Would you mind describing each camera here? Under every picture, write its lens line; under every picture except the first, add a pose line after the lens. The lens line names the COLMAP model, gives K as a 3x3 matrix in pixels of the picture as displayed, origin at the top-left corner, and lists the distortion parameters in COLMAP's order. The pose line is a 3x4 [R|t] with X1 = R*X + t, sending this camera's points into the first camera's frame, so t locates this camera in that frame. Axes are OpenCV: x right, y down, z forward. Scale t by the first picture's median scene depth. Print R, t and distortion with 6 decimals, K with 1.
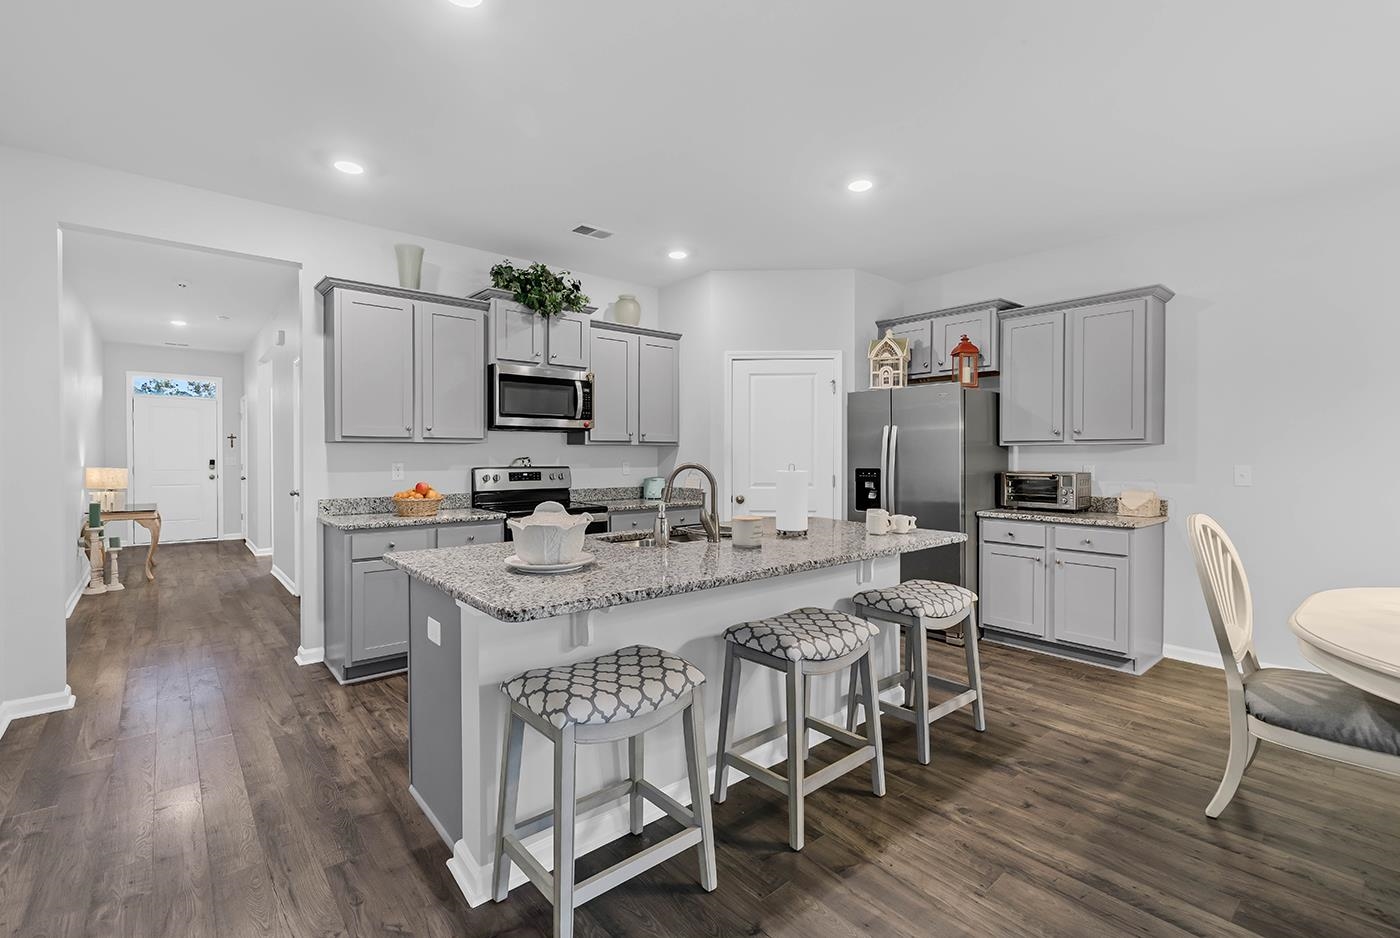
lens RADIAL K [[632.2, 0, 704.9], [0, 632.2, 463.5], [0, 0, 1]] dist [0.003338, 0.000319]
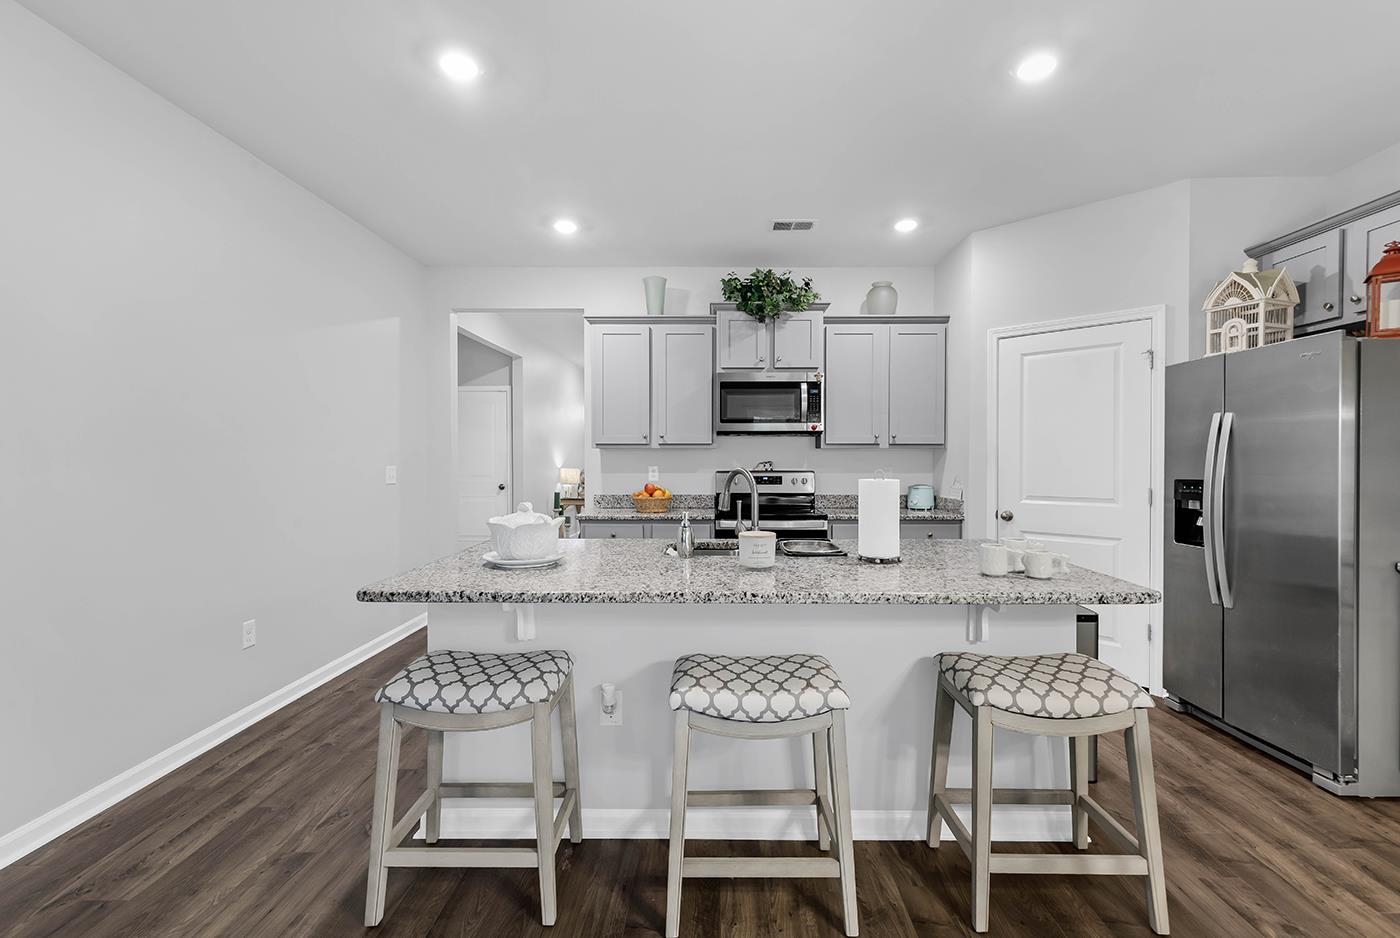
lens RADIAL K [[622.9, 0, 700.0], [0, 622.9, 469.0], [0, 0, 1]] dist [0.003442, 0.000248]
pose [[0.749906, 0.009434, -0.661477, 0.308643], [-0.008207, 0.999954, 0.004958, -0.001780], [0.661494, 0.001711, 0.749949, 0.181082]]
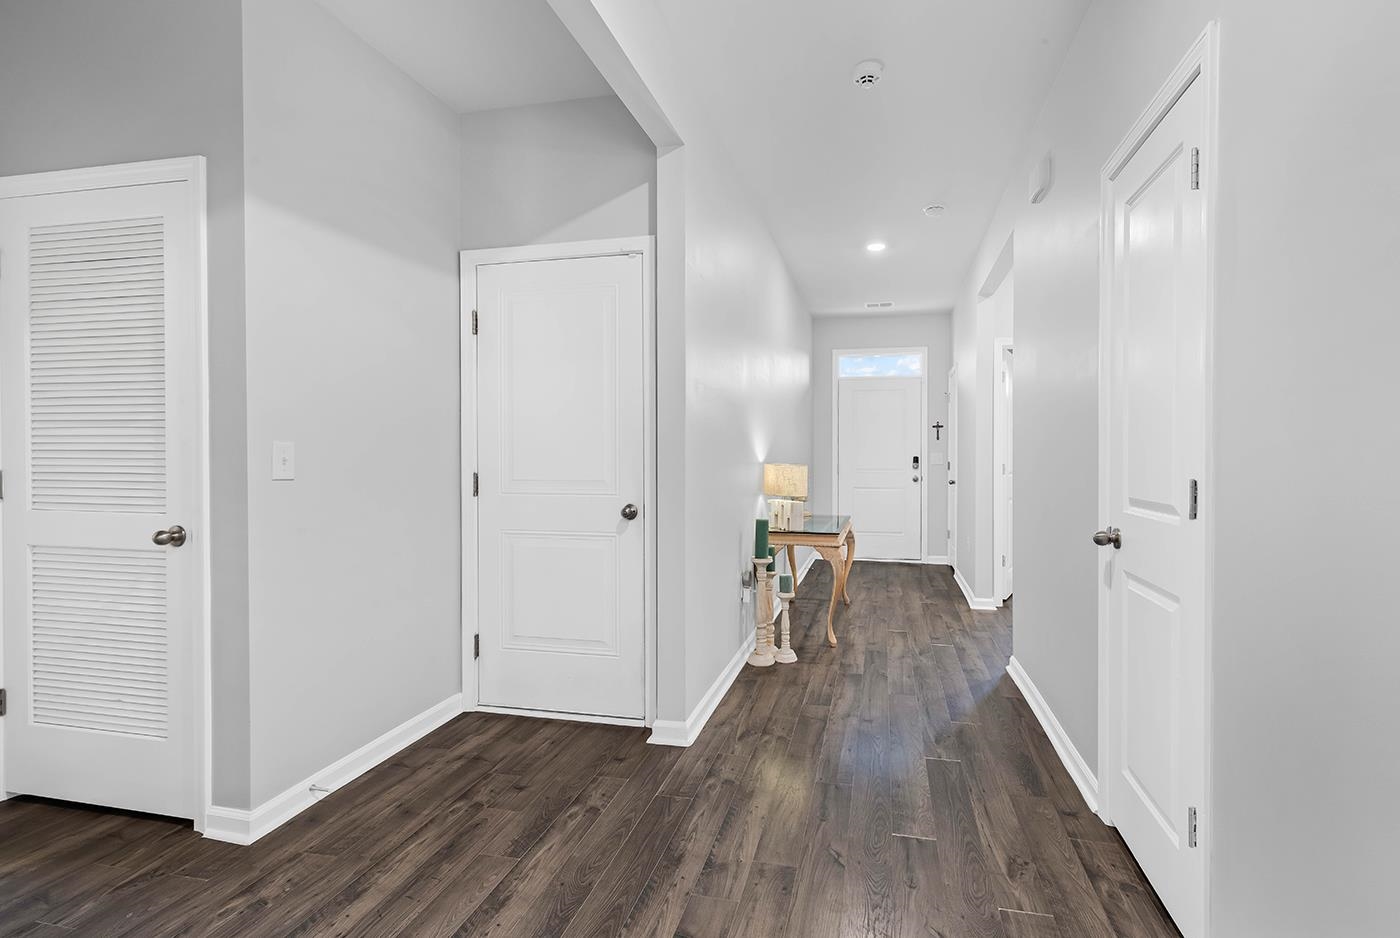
lens RADIAL K [[626.2, 0, 704.1], [0, 626.2, 445.5], [0, 0, 1]] dist [0.001491, -0.000039]
pose [[0.551112, -0.014179, -0.834311, -0.610999], [-0.012014, 0.999617, -0.024925, 0.006208], [0.834345, 0.023760, 0.550731, 0.786010]]
